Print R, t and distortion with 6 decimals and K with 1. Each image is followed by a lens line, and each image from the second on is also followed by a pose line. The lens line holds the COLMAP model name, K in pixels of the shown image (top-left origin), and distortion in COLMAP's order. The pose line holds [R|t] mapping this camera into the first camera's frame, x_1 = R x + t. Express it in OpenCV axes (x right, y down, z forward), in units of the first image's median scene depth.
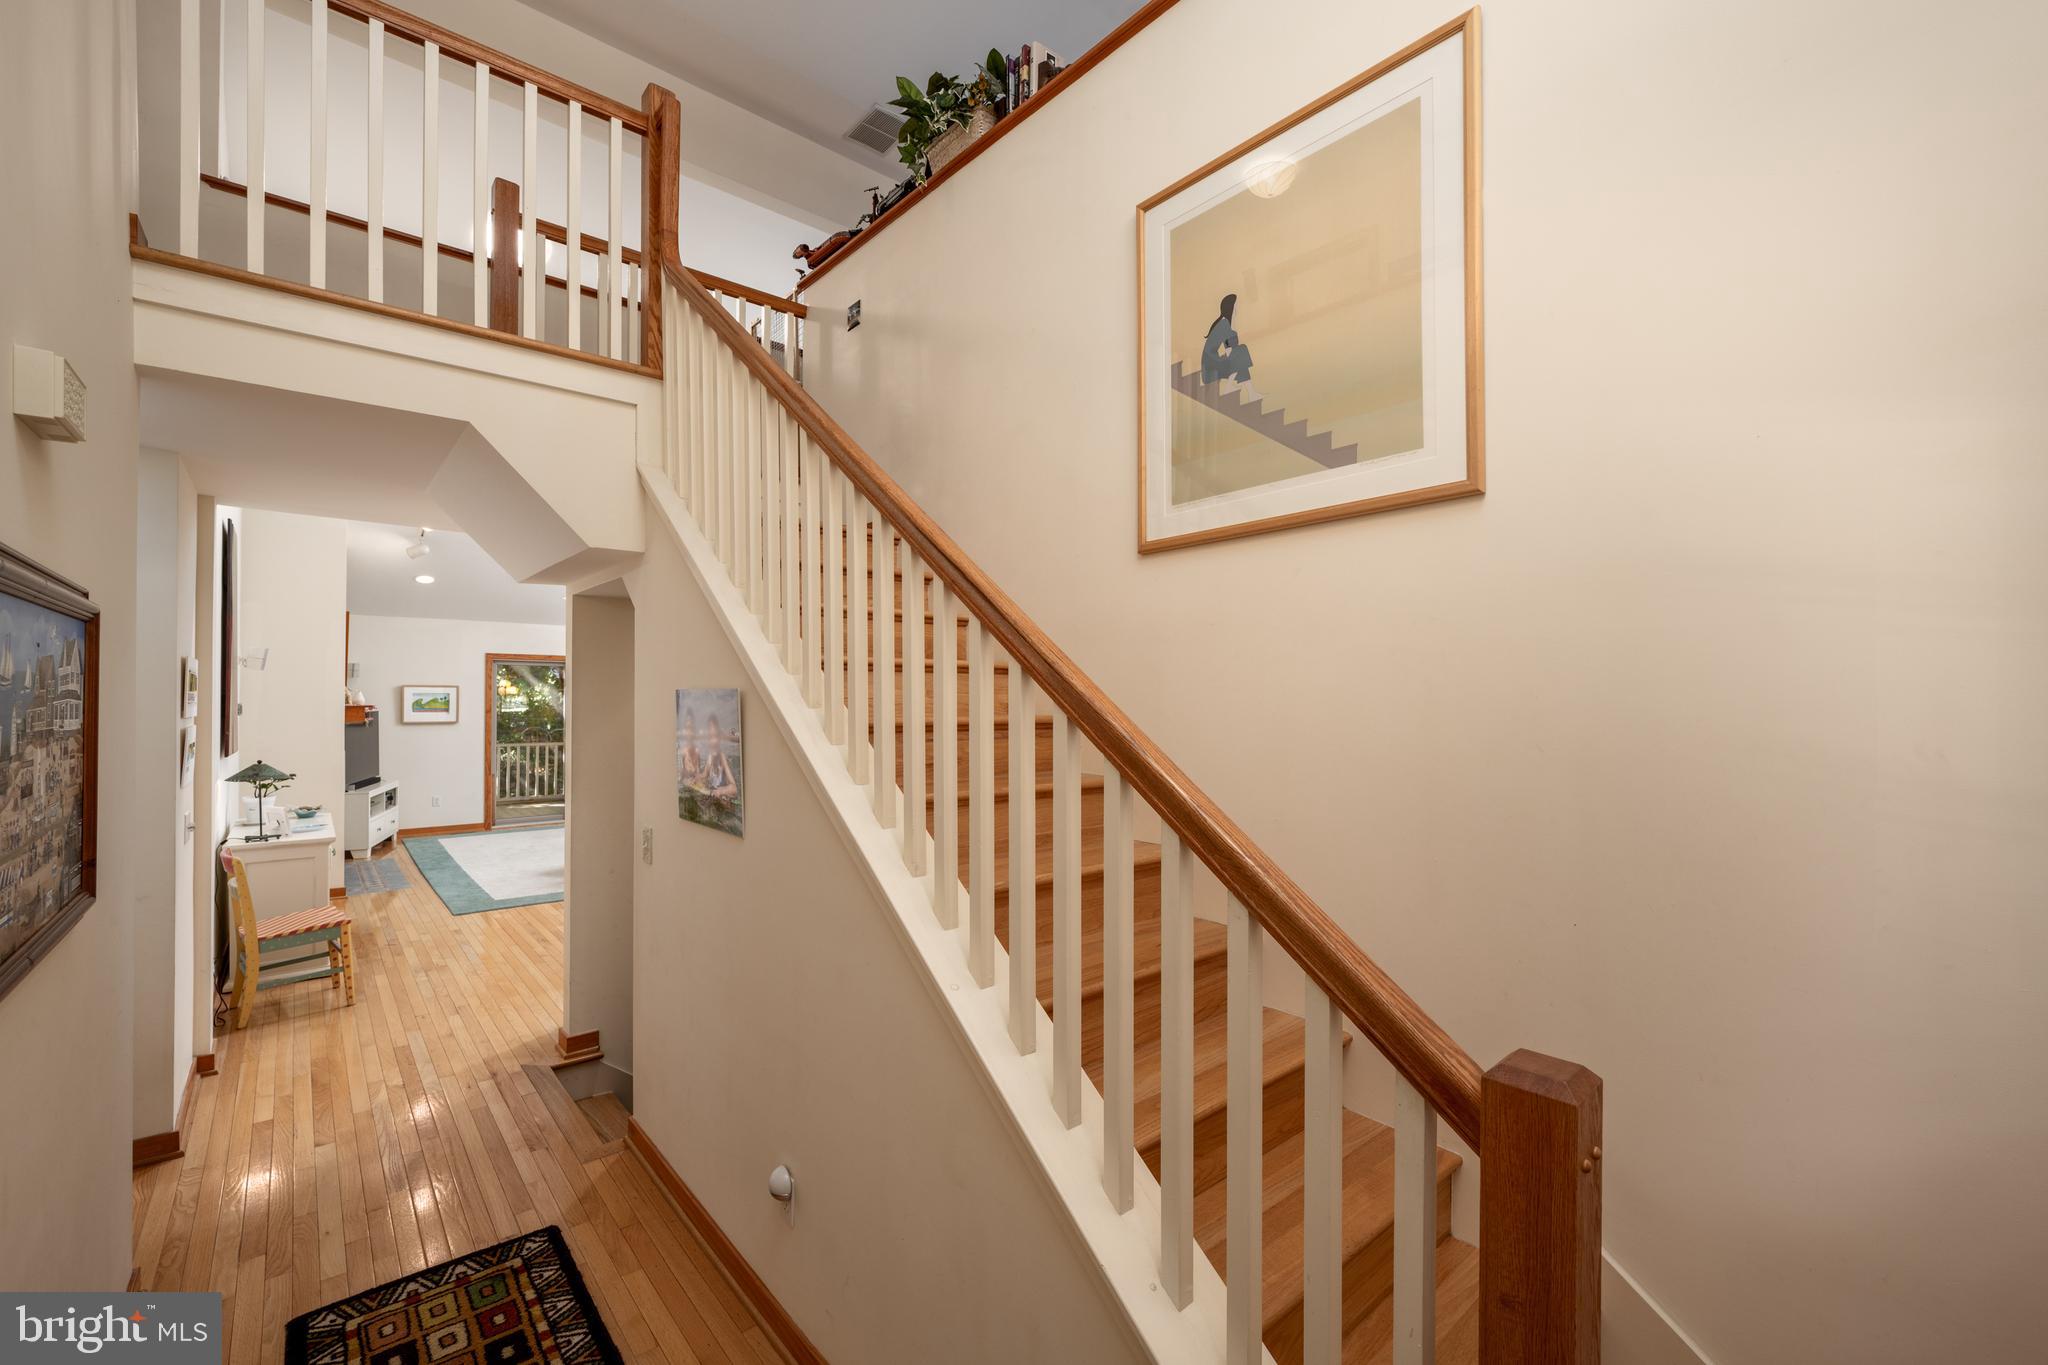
lens RADIAL K [[839.9, 0, 1019.7], [0, 839.9, 691.6], [0, 0, 1]] dist [-0.000583, -0.000377]
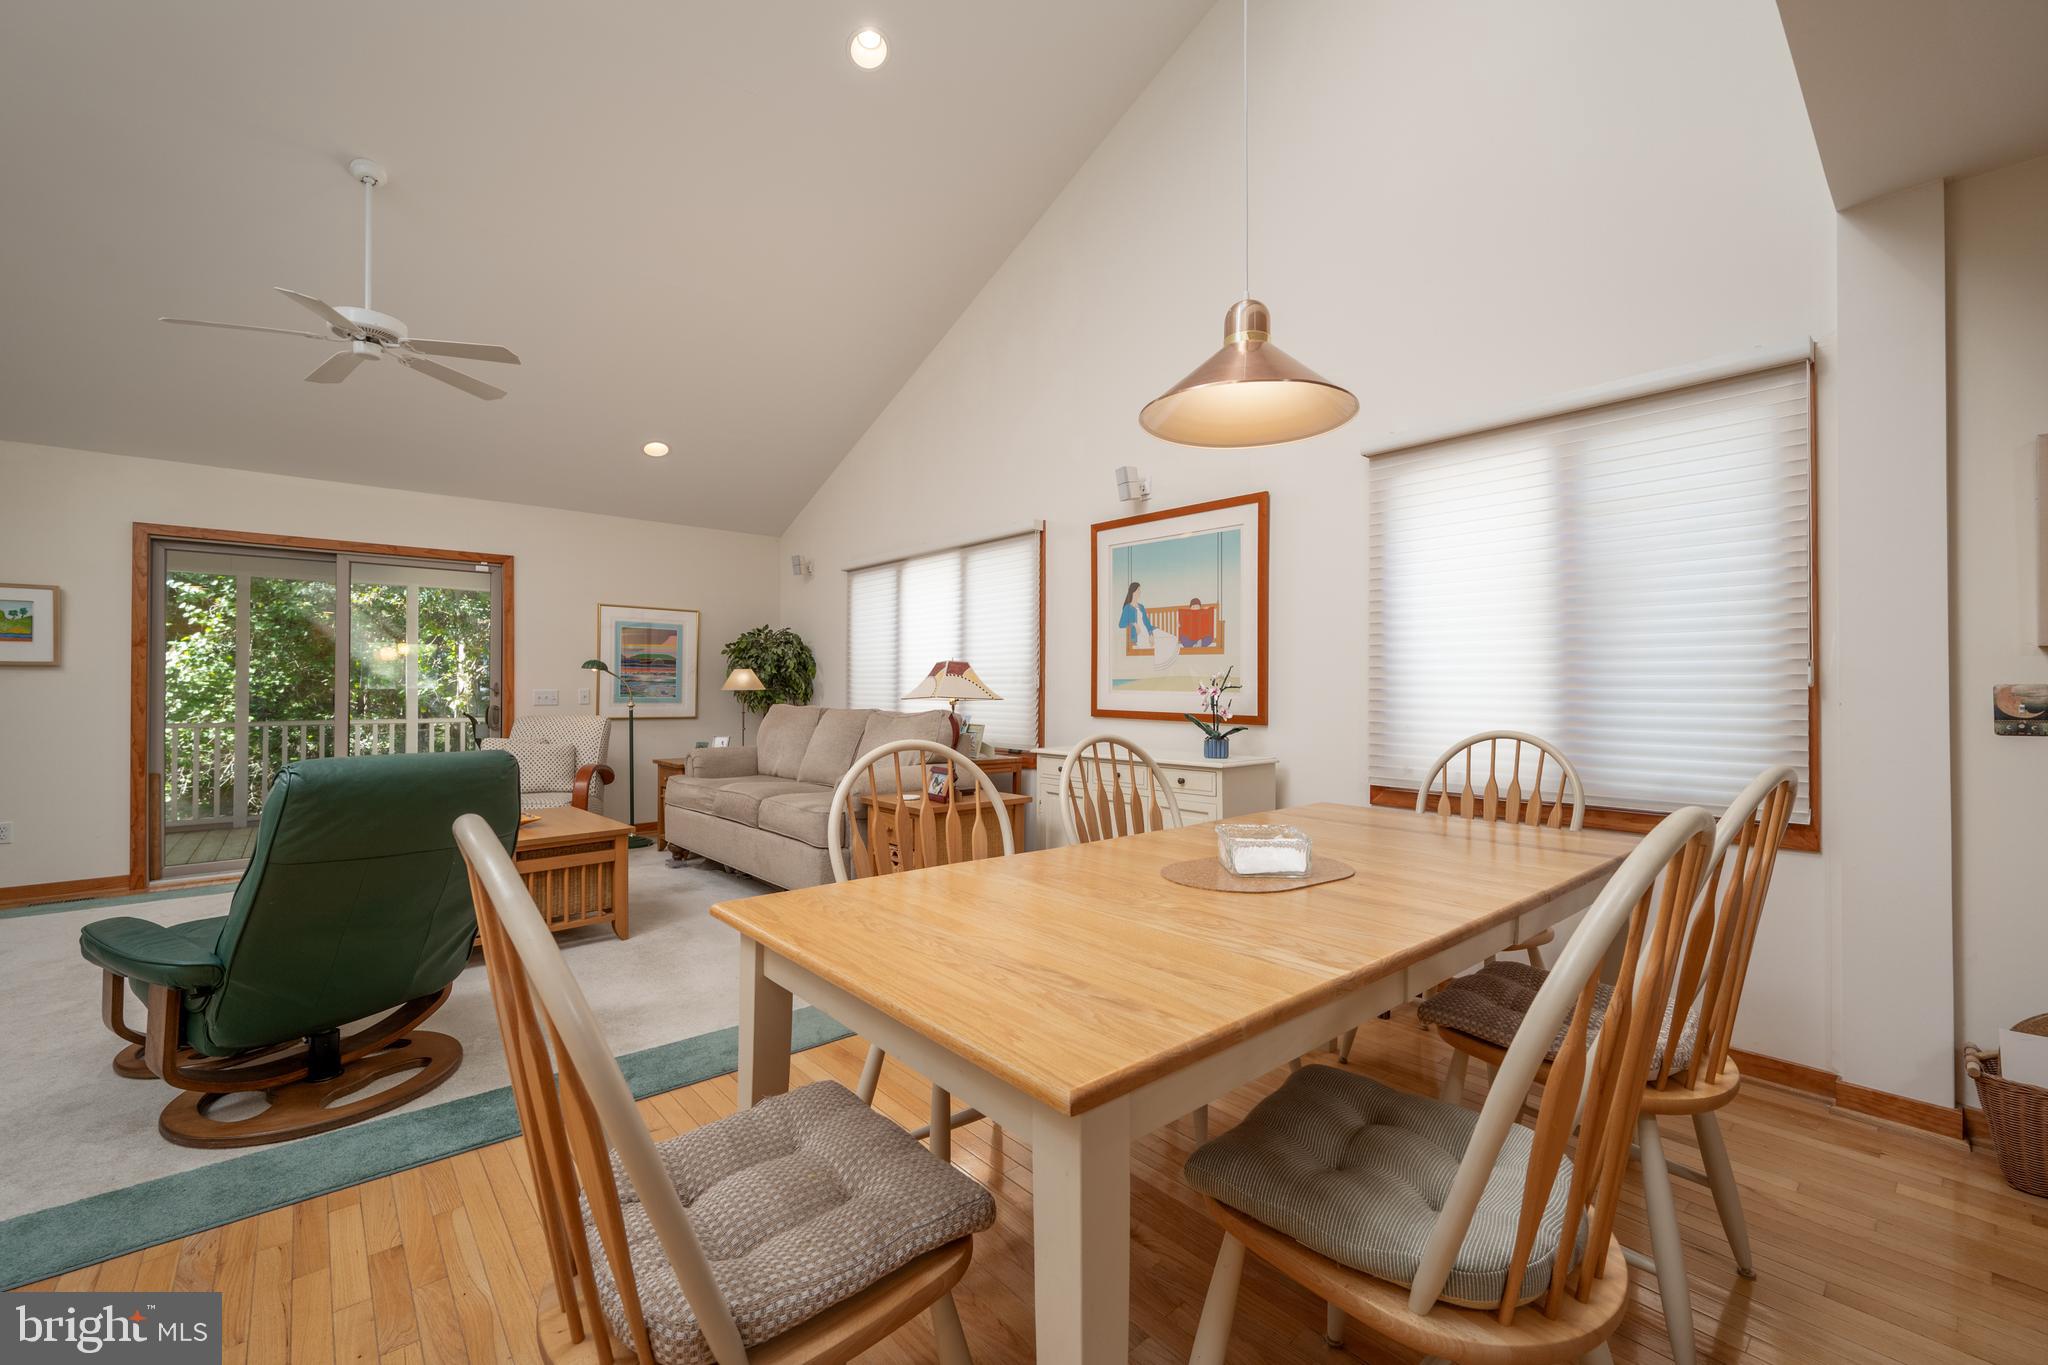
lens RADIAL K [[839.9, 0, 1036.8], [0, 839.9, 693.3], [0, 0, 1]] dist [-0.000583, -0.000377]
pose [[0.999992, -0.001617, 0.003679, -0.122922], [0.001573, 0.999928, 0.011931, 0.048496], [-0.003698, -0.011925, 0.999922, 0.530557]]
